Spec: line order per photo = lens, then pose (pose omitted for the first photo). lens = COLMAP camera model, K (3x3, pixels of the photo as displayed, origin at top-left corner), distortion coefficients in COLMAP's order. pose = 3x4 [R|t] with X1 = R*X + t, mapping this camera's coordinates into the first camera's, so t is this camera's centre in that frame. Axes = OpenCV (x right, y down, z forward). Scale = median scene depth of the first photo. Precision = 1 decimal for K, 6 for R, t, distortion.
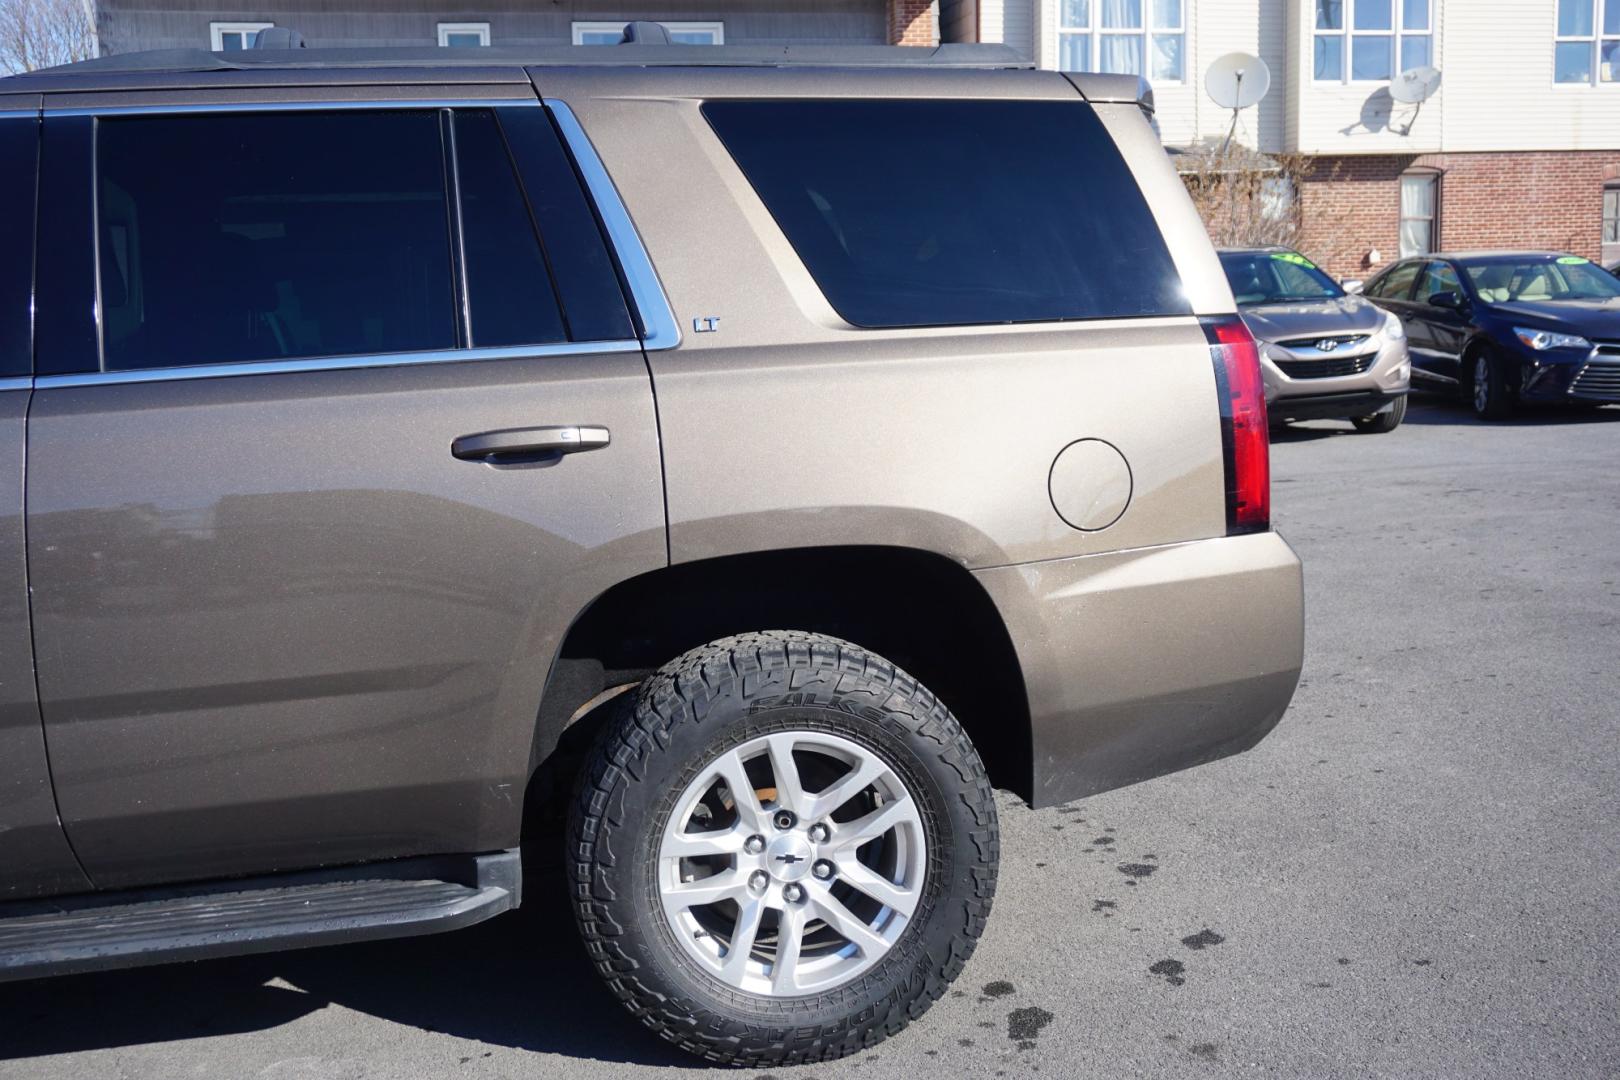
lens RADIAL K [[1741.7, 0, 799.8], [0, 1741.7, 543.9], [0, 0, 1]] dist [0.023225, 0.001309]
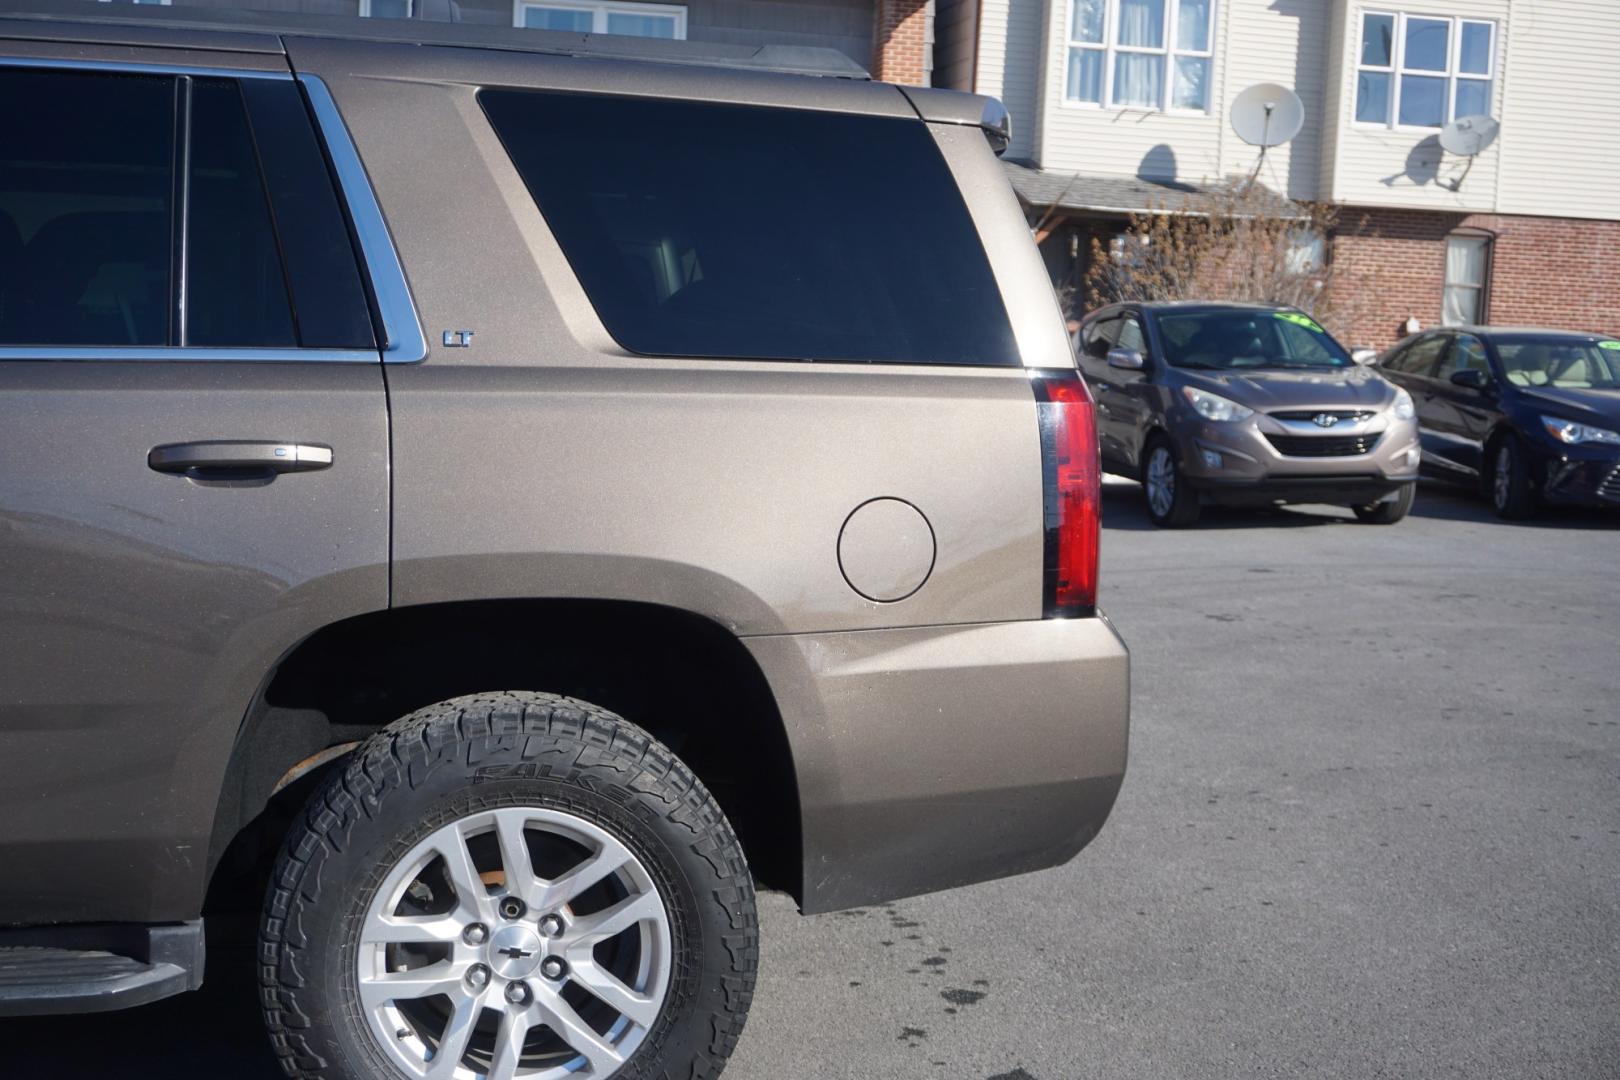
lens RADIAL K [[2012.2, 0, 802.6], [0, 2012.2, 543.4], [0, 0, 1]] dist [0.023441, -0.014547]
pose [[0.997494, 0.068829, 0.016392, 0.107171], [-0.068245, 0.997093, -0.033884, 0.000165], [-0.018677, 0.032680, 0.999291, -0.019107]]
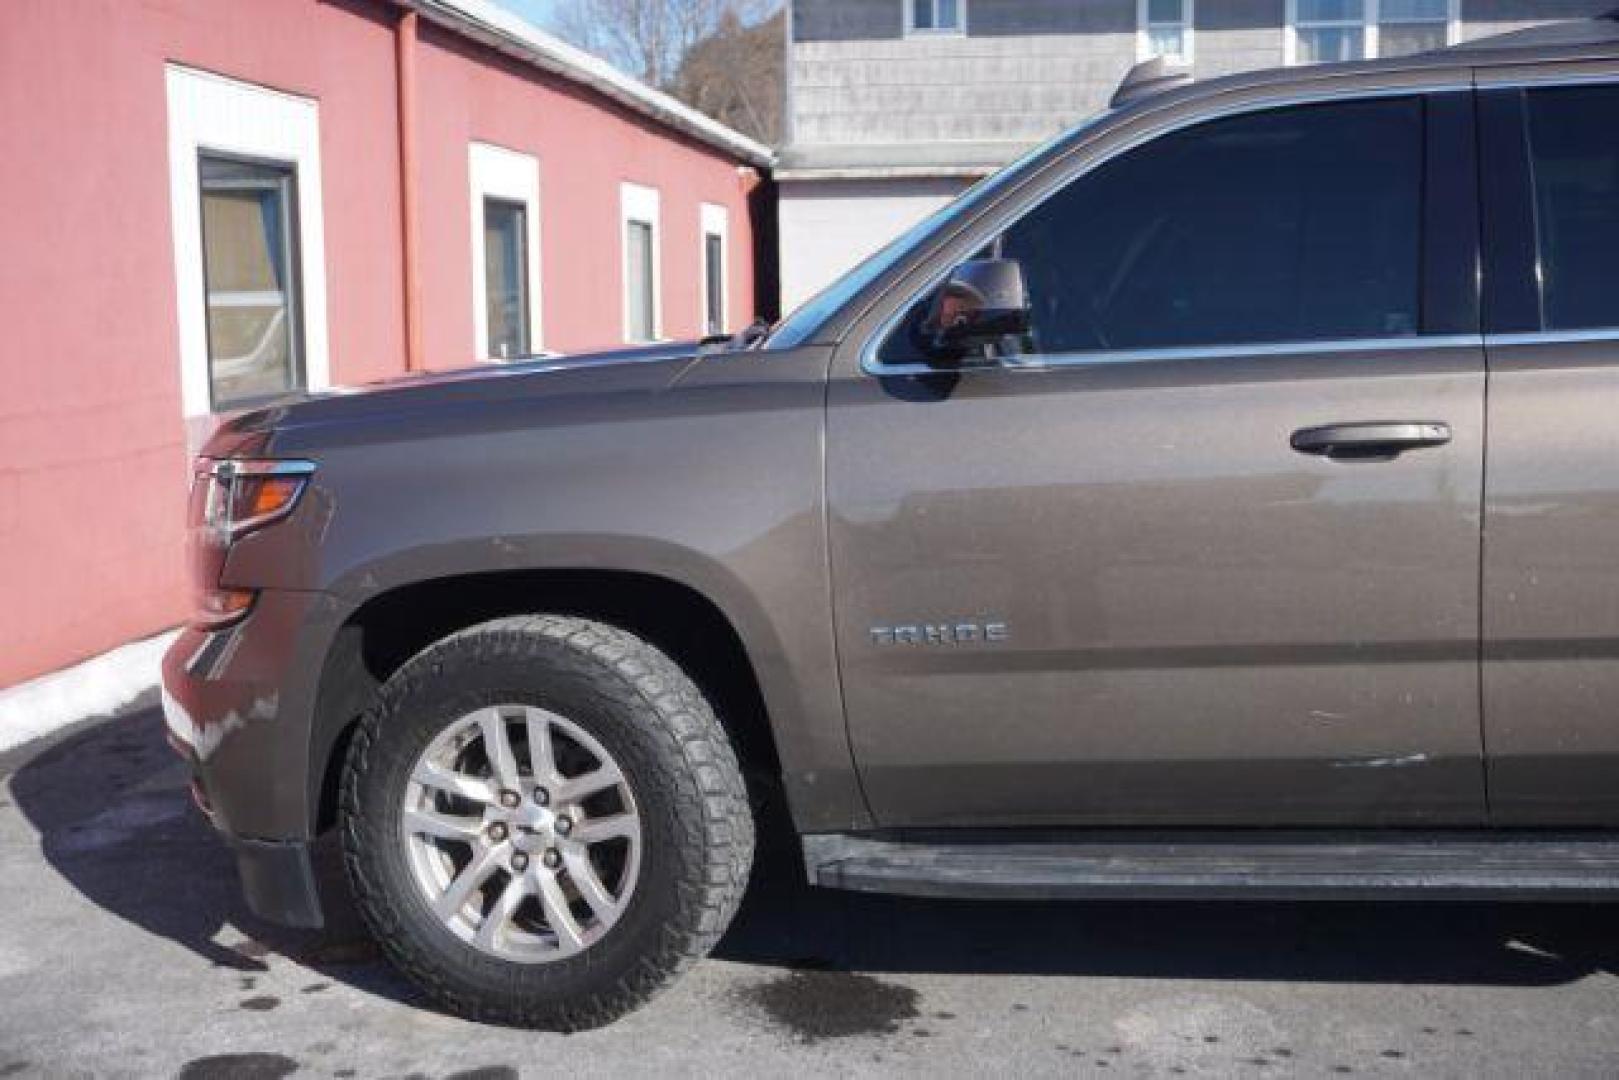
lens RADIAL K [[1958.7, 0, 792.4], [0, 1958.7, 535.8], [0, 0, 1]] dist [0.019878, 0.012078]
pose [[0.955241, 0.049705, -0.291622, -0.438520], [-0.053217, 0.998575, -0.004116, 0.049238], [0.291002, 0.019451, 0.956525, -0.236161]]
